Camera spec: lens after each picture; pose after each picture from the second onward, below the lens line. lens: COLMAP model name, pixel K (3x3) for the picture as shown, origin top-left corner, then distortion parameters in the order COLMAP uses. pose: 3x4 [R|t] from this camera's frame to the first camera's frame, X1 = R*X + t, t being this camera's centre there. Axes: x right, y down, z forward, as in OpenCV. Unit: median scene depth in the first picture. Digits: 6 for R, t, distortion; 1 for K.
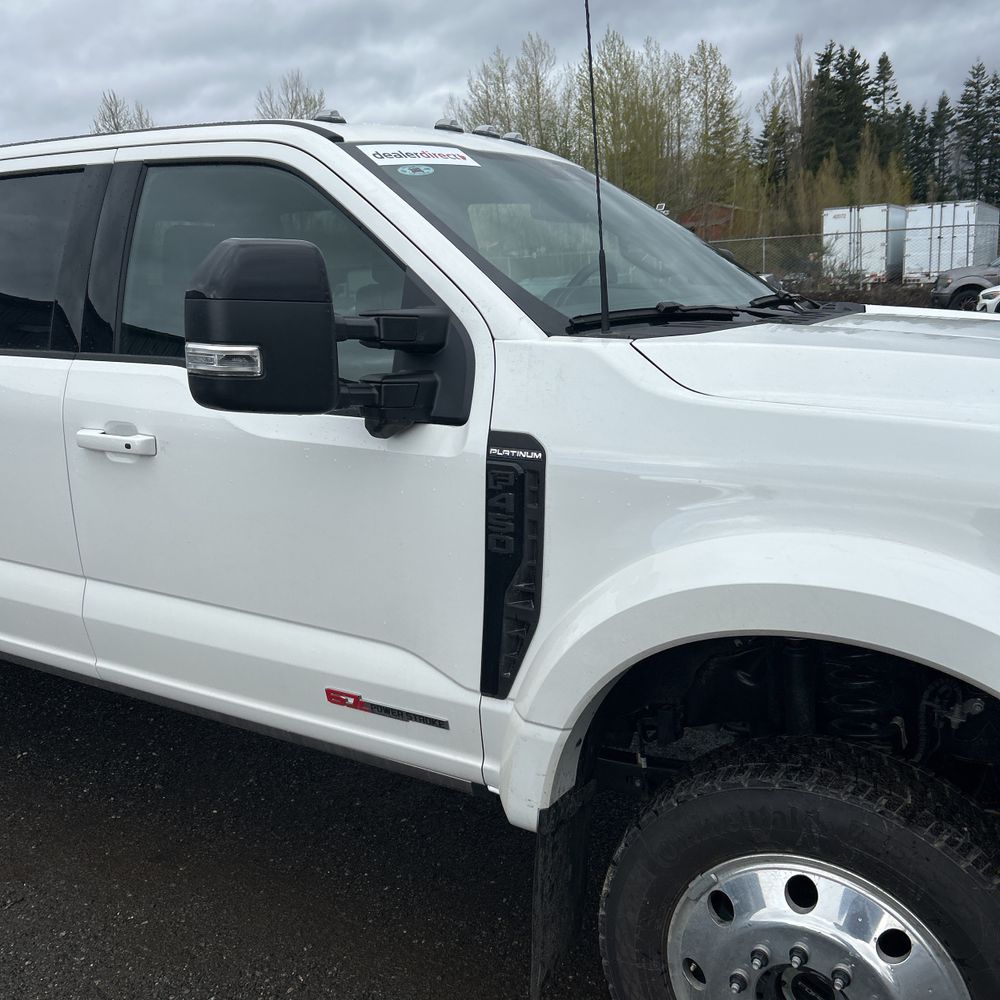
lens RADIAL K [[1004.8, 0, 482.3], [0, 1004.8, 479.6], [0, 0, 1]] dist [0.030814, -0.023773]
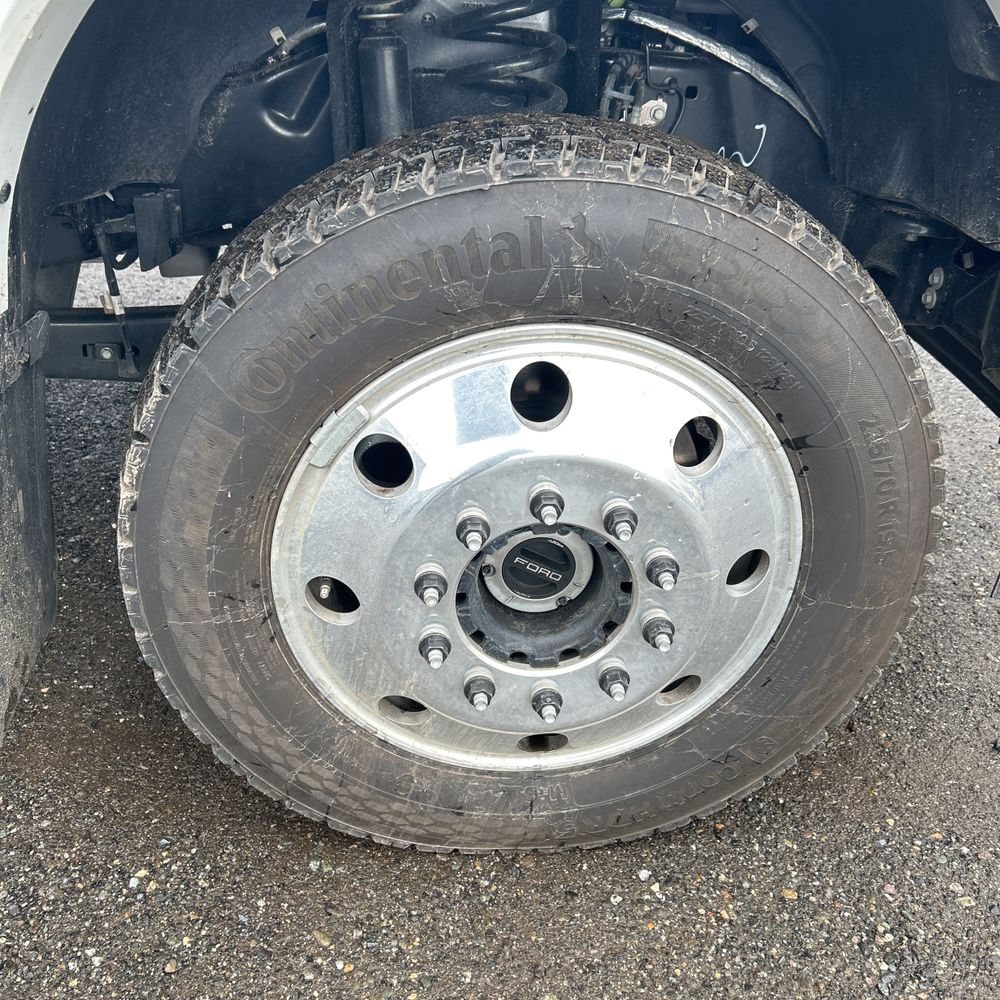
lens RADIAL K [[995.9, 0, 500.0], [0, 995.9, 500.0], [0, 0, 1]] dist [0.045419, -0.044856]
pose [[0.806227, -0.213909, 0.551581, 0.004052], [0.027109, 0.944722, 0.326748, 0.243064], [-0.590985, -0.248480, 0.767460, 0.503779]]
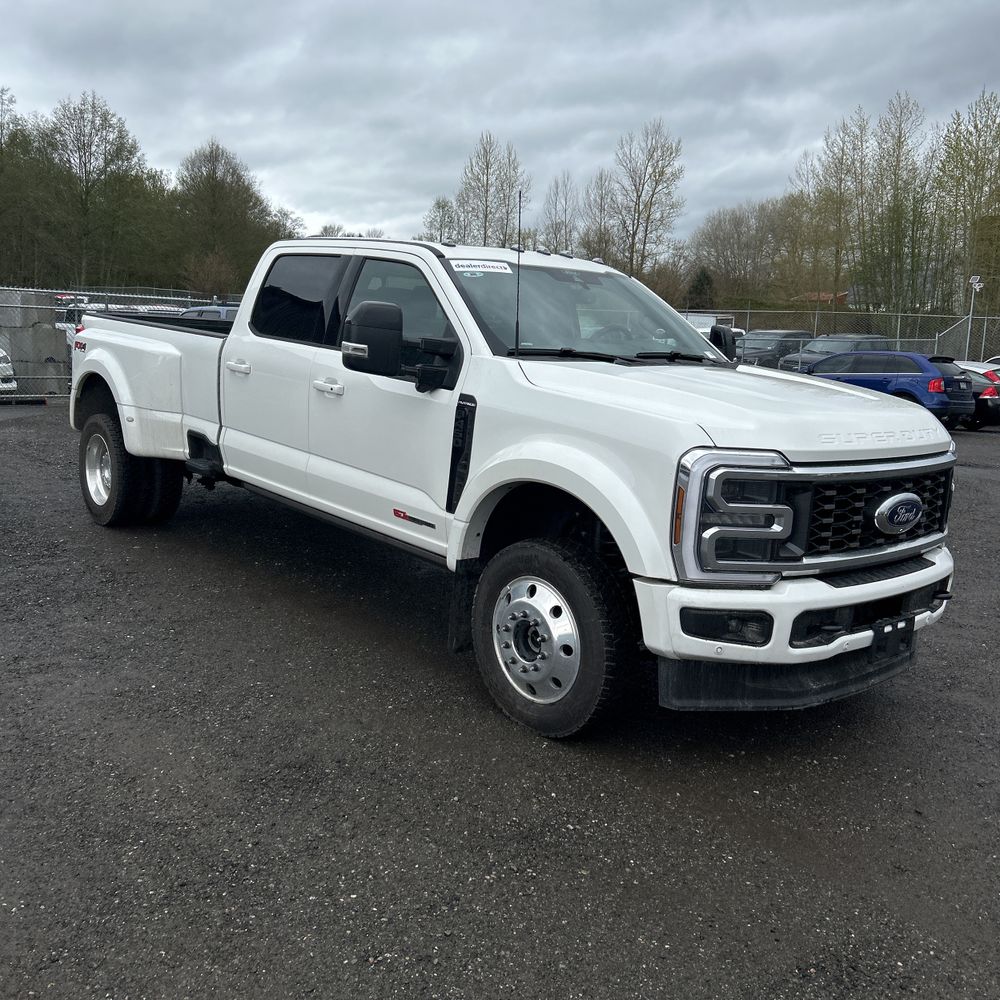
lens RADIAL K [[995.9, 0, 500.0], [0, 995.9, 500.0], [0, 0, 1]] dist [0.045419, -0.044856]
pose [[0.947241, 0.148262, -0.284170, 0.740721], [-0.153475, 0.988145, 0.003964, 0.161596], [0.281389, 0.039858, 0.958766, -1.098410]]
